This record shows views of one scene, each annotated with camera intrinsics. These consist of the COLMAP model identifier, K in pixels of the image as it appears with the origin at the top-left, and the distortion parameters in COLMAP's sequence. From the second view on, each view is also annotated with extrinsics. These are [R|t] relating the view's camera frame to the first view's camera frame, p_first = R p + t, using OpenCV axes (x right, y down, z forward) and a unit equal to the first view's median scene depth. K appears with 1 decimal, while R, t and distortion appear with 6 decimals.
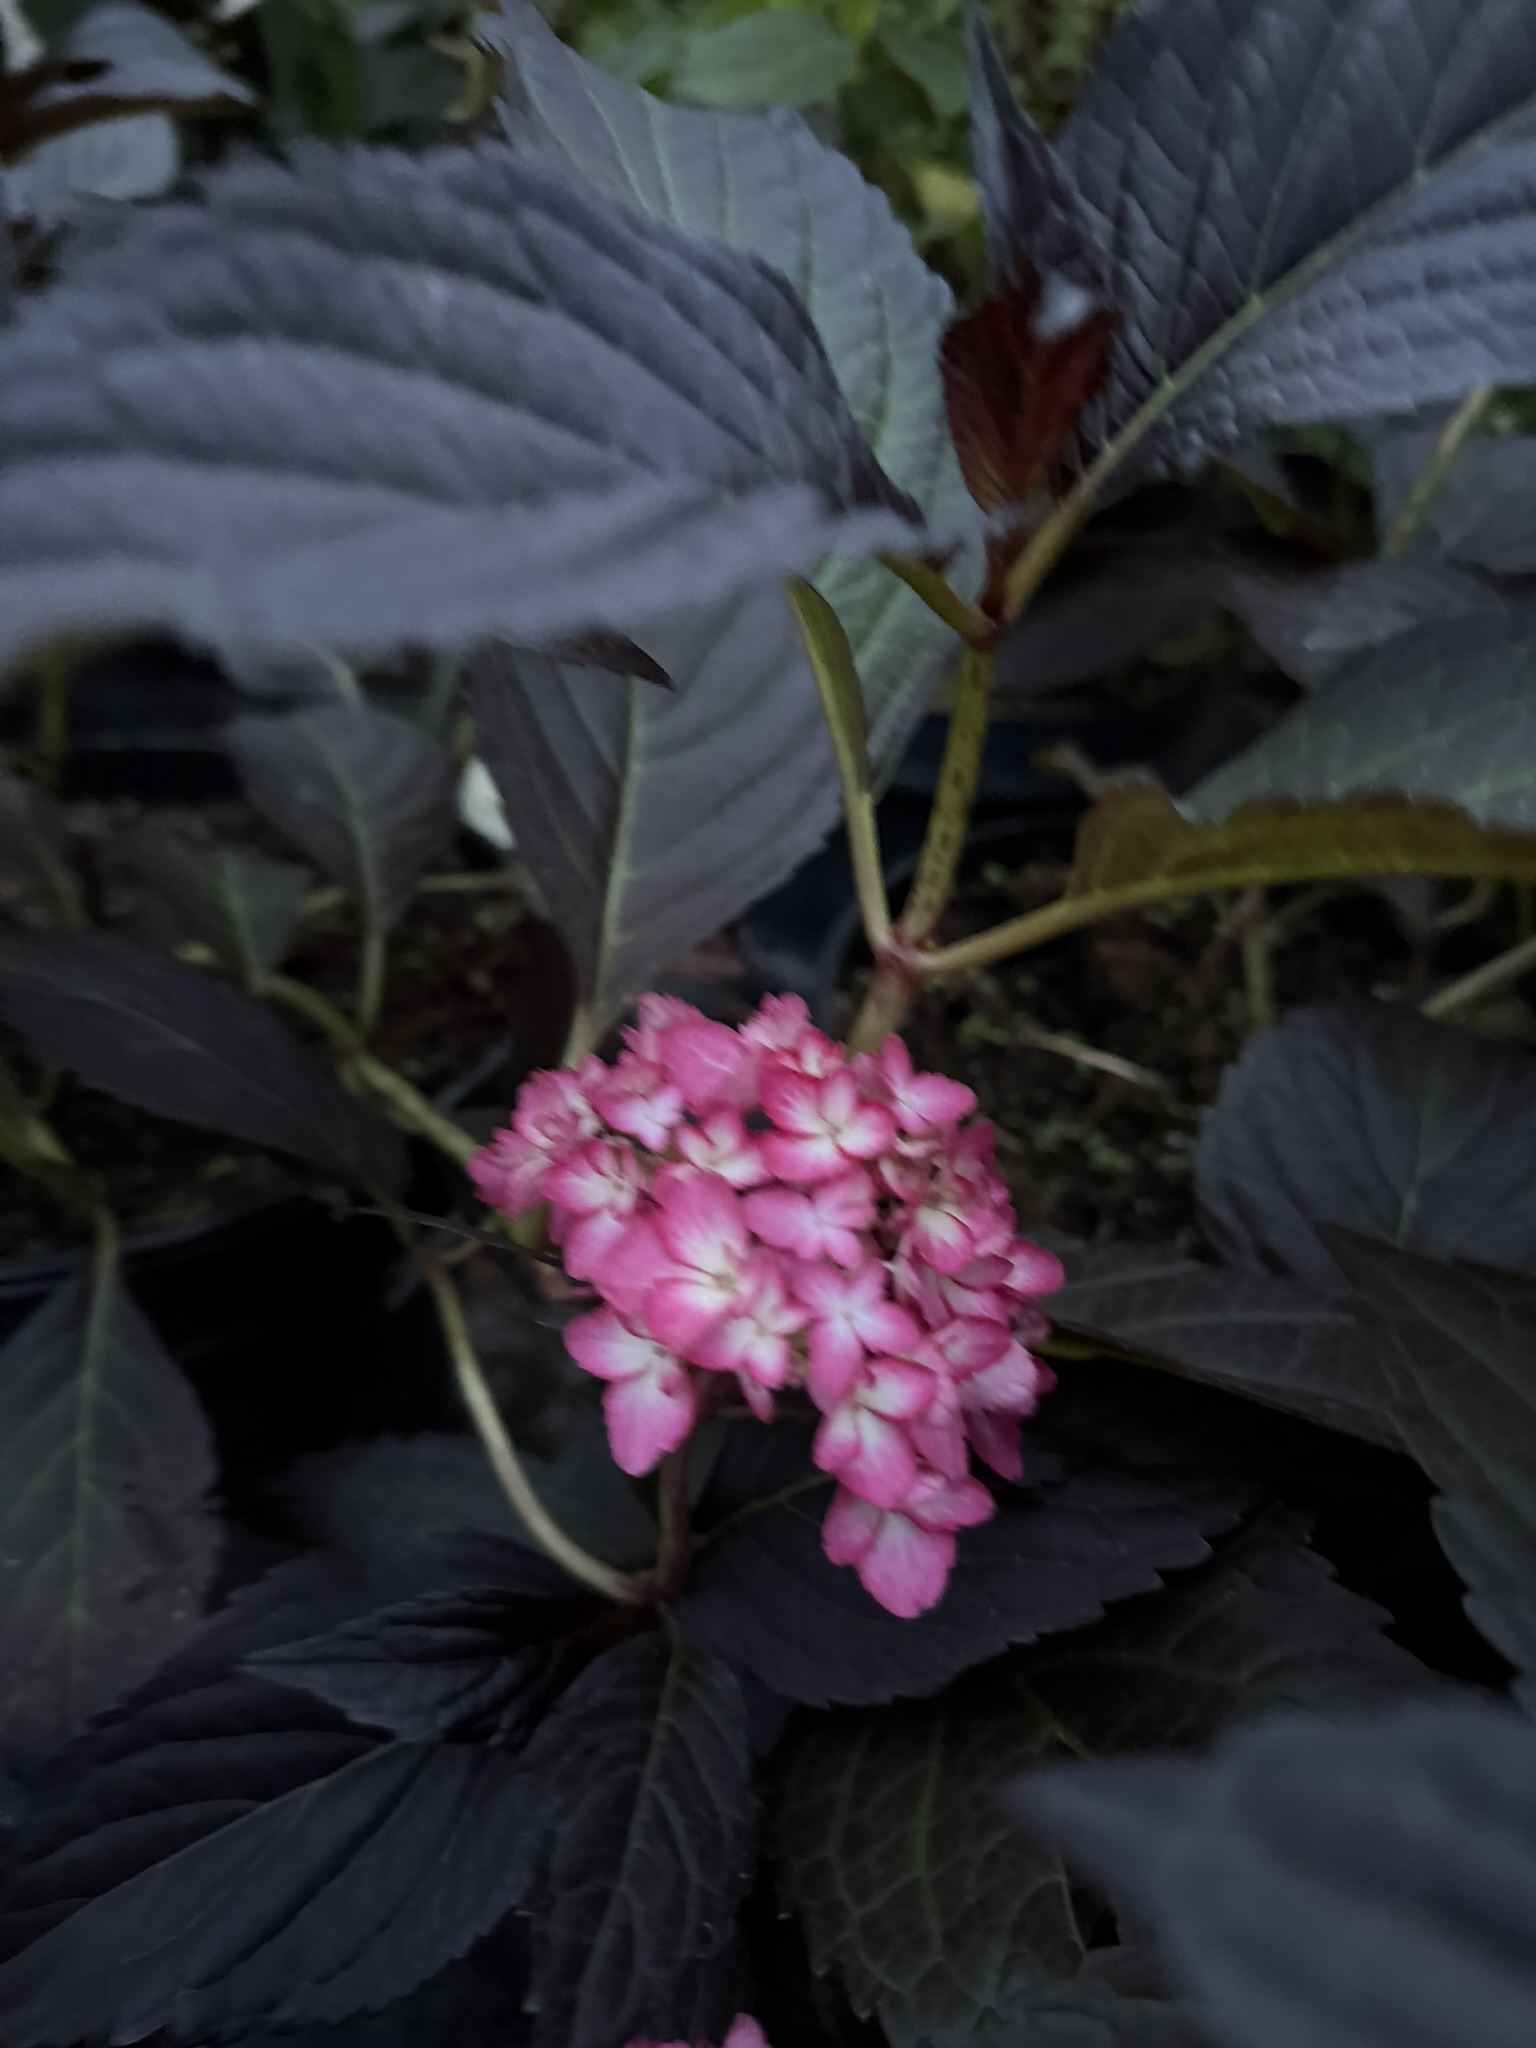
lens RADIAL K [[1447.0, 0, 768.0], [0, 1447.0, 1024.0], [0, 0, 1]] dist [-0.000396, 0.000533]
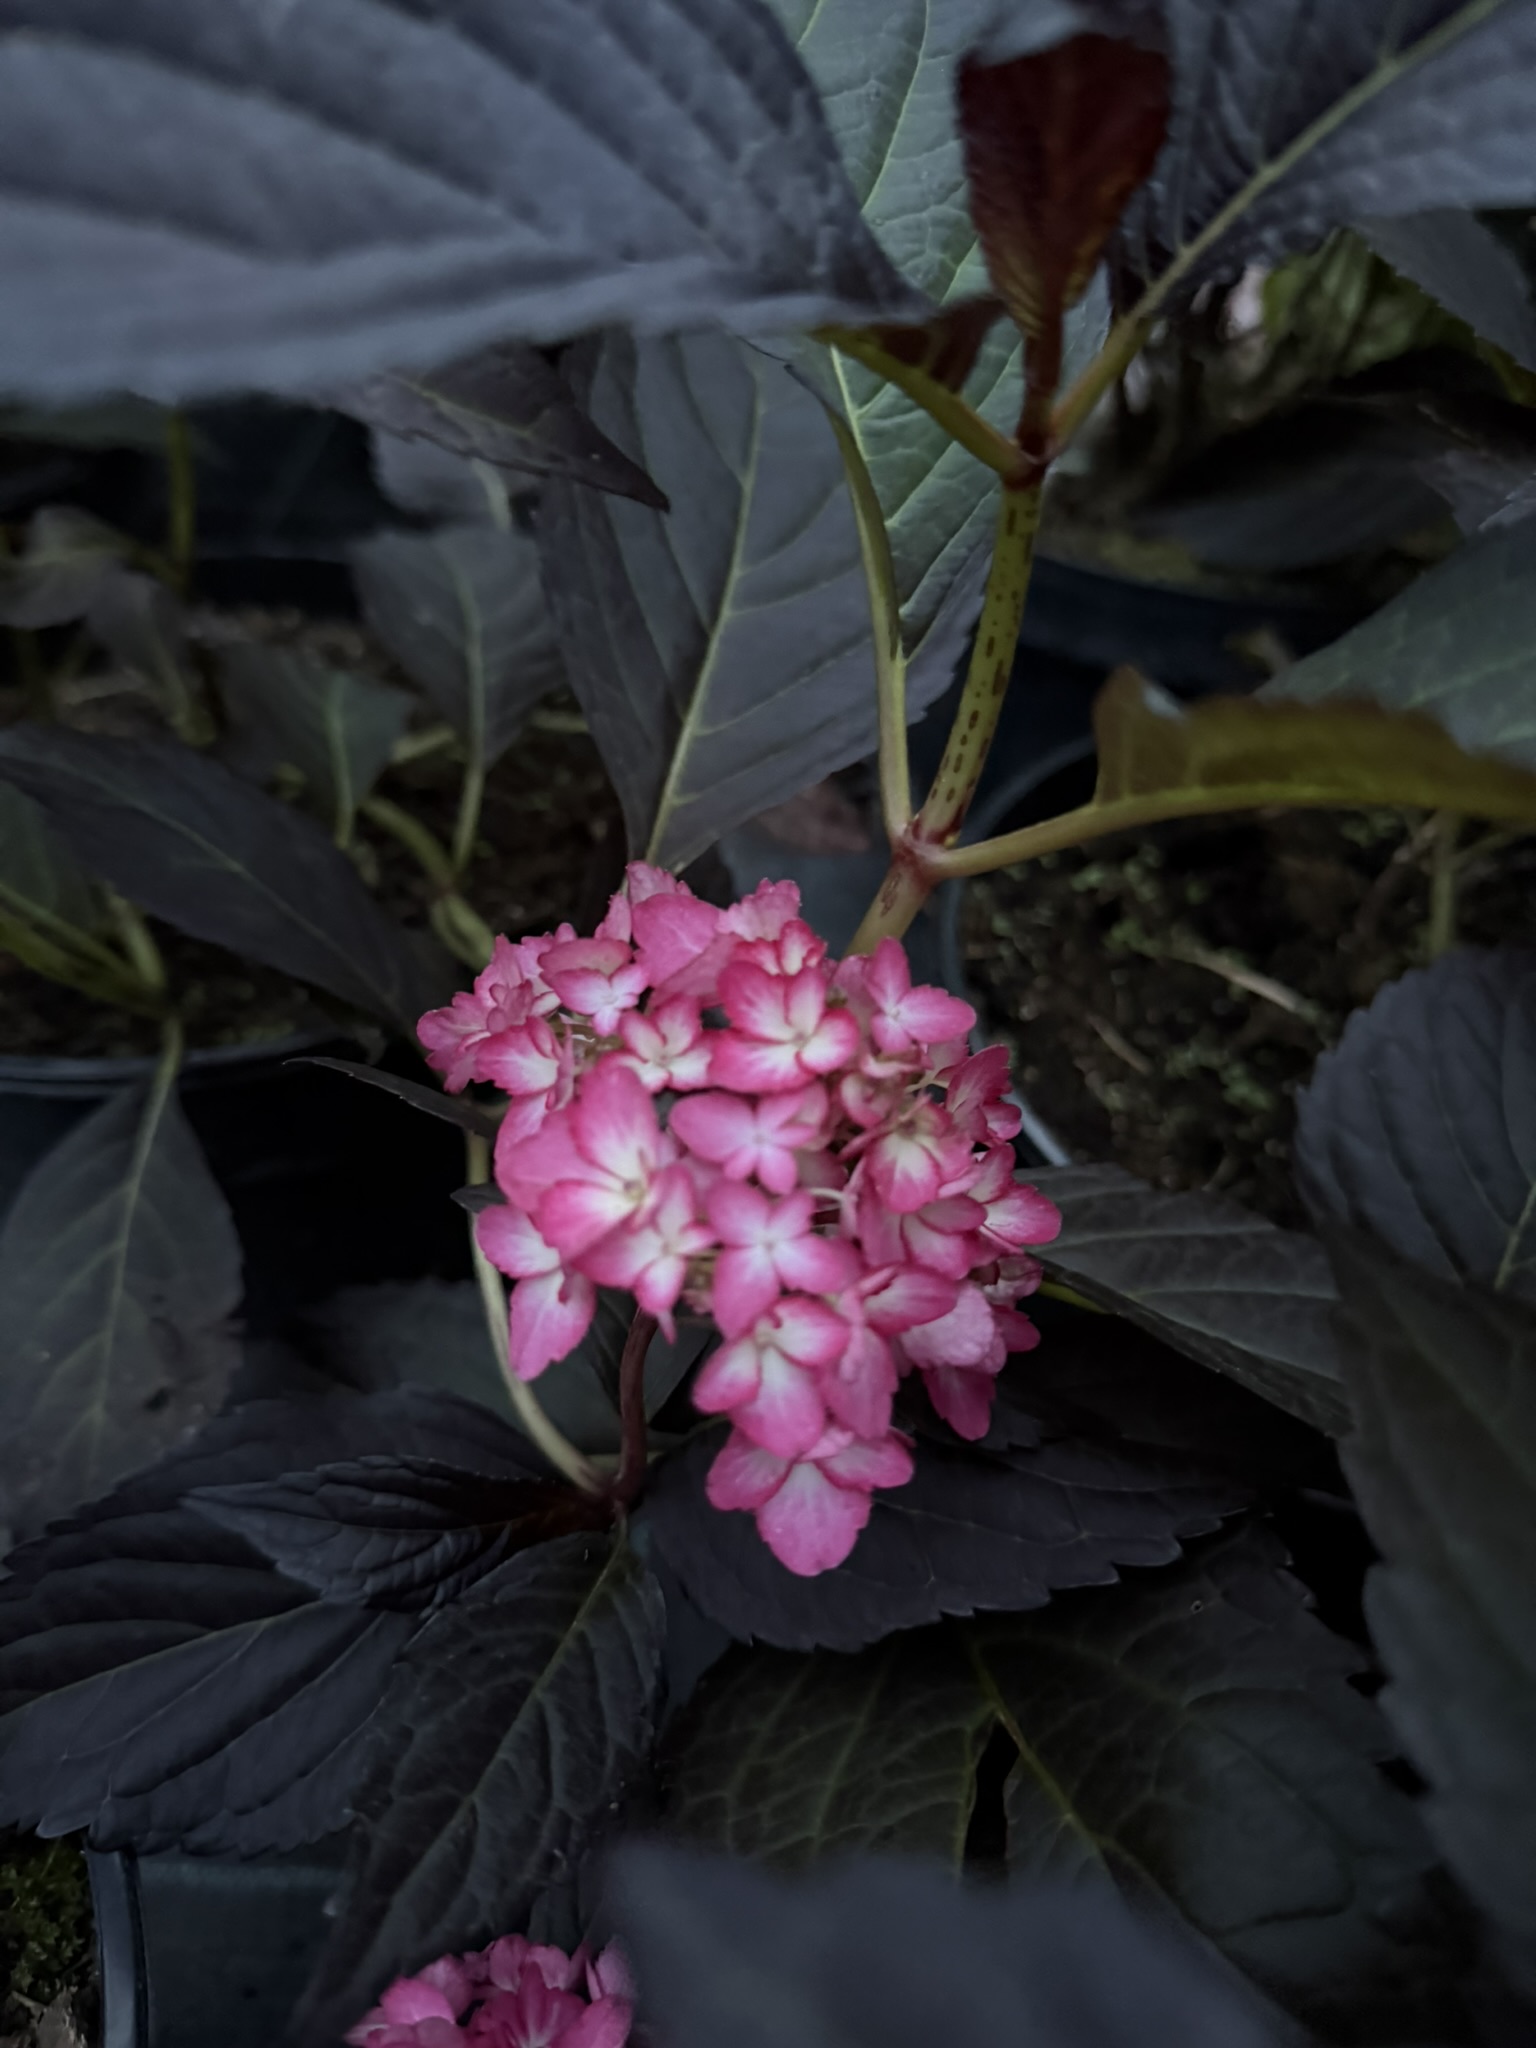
lens RADIAL K [[1466.7, 0, 768.0], [0, 1466.7, 1024.0], [0, 0, 1]] dist [0.030037, -0.044919]
pose [[0.984610, 0.116821, -0.129987, 0.132885], [-0.104902, 0.989928, 0.095065, -0.017498], [0.139784, -0.079966, 0.986948, 0.094373]]
